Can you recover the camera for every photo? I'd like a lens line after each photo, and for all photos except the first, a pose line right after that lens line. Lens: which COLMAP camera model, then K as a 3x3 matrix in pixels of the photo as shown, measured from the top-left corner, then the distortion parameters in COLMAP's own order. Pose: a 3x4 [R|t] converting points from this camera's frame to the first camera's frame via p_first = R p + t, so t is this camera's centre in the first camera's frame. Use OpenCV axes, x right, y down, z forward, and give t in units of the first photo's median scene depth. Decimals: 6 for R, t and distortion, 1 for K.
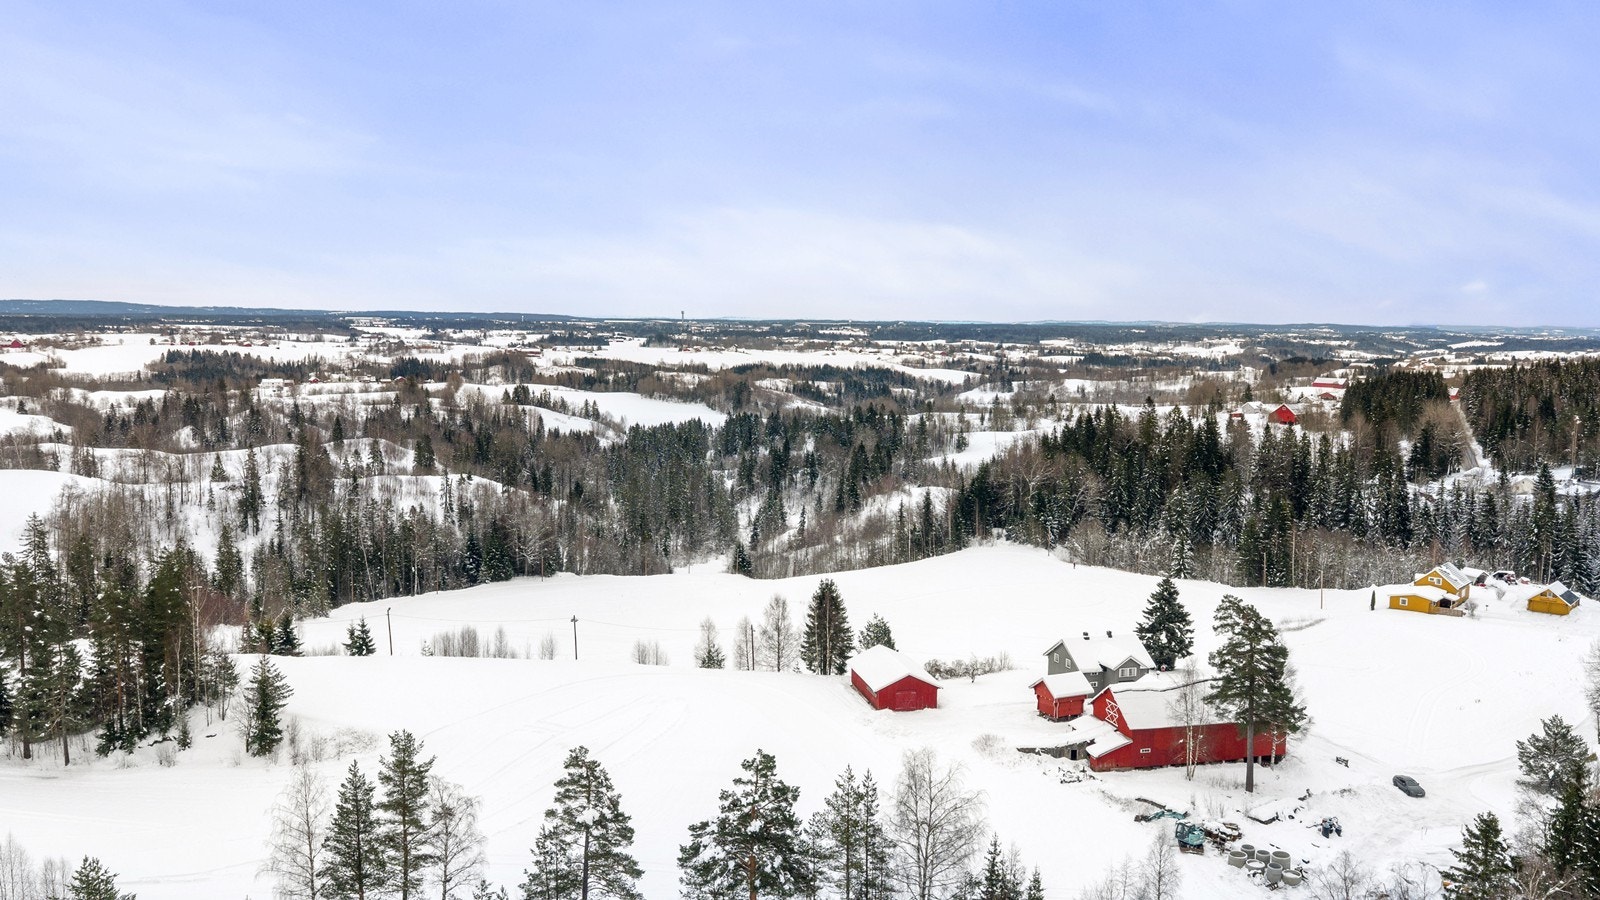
lens RADIAL K [[1310.6, 0, 791.4], [0, 1310.6, 446.4], [0, 0, 1]] dist [0.020080, -0.050368]
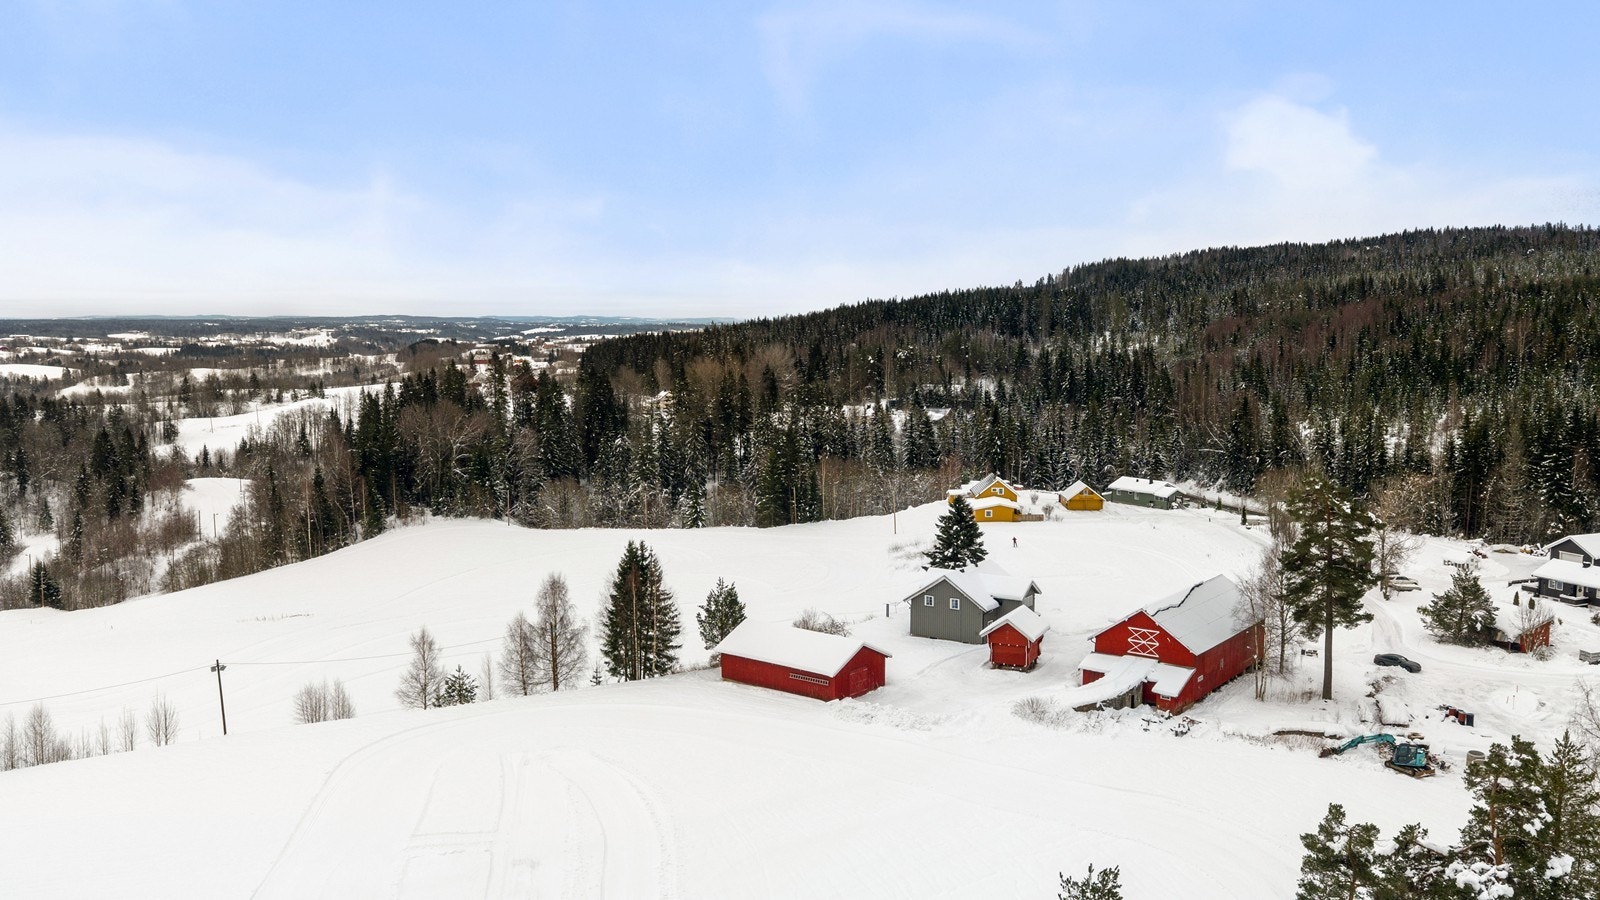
lens RADIAL K [[1310.6, 0, 791.4], [0, 1310.6, 446.4], [0, 0, 1]] dist [0.020080, -0.050368]
pose [[0.783960, -0.072022, 0.616619, -0.309424], [0.067795, 0.997240, 0.030285, 0.032784], [-0.617098, 0.018062, 0.786679, 0.371136]]
